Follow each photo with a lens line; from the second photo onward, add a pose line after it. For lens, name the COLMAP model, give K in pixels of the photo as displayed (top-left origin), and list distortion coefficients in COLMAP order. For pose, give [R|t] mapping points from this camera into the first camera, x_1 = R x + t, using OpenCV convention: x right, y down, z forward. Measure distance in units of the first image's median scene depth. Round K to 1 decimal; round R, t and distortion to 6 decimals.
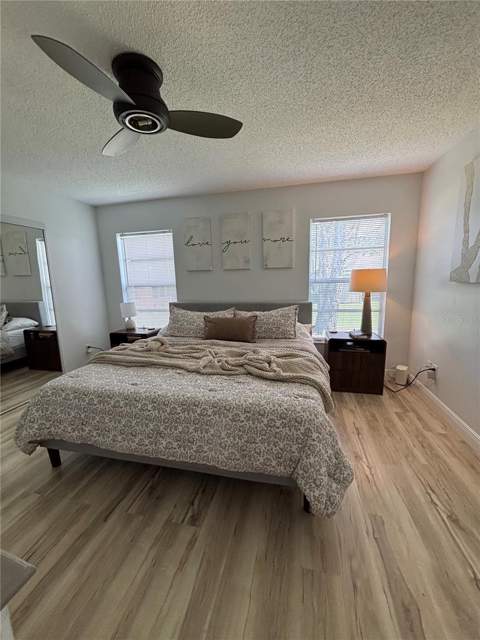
lens RADIAL K [[257.9, 0, 236.9], [0, 257.9, 321.0], [0, 0, 1]] dist [0.000865, -0.000932]
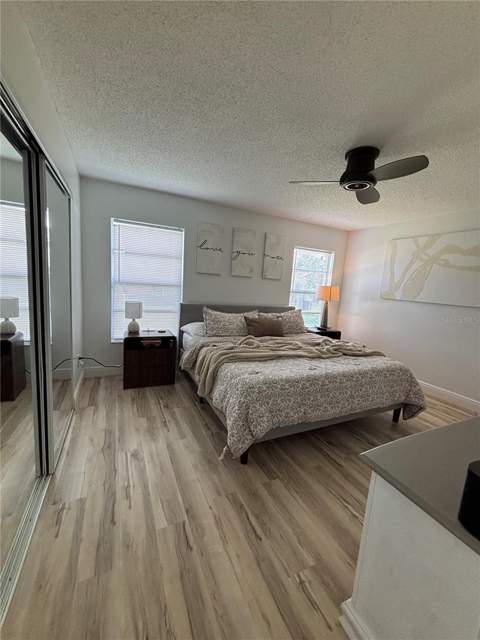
lens RADIAL K [[257.9, 0, 237.1], [0, 257.9, 321.2], [0, 0, 1]] dist [0.000865, -0.000932]
pose [[0.776332, -0.015016, 0.630145, -0.899089], [0.017159, 0.999849, 0.002687, -0.003364], [-0.630090, 0.008727, 0.776473, 0.140742]]
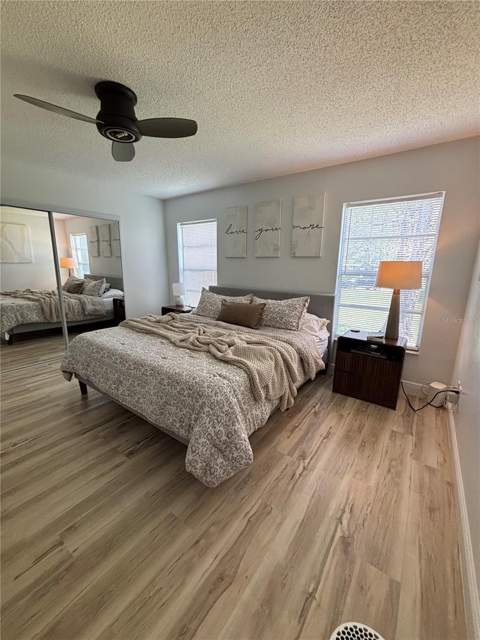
lens RADIAL K [[257.9, 0, 236.2], [0, 257.9, 319.7], [0, 0, 1]] dist [0.000865, -0.000932]
pose [[0.919429, 0.121084, -0.374151, 0.355678], [-0.104961, 0.992463, 0.063255, -0.009348], [0.378990, -0.018887, 0.925208, 0.016072]]
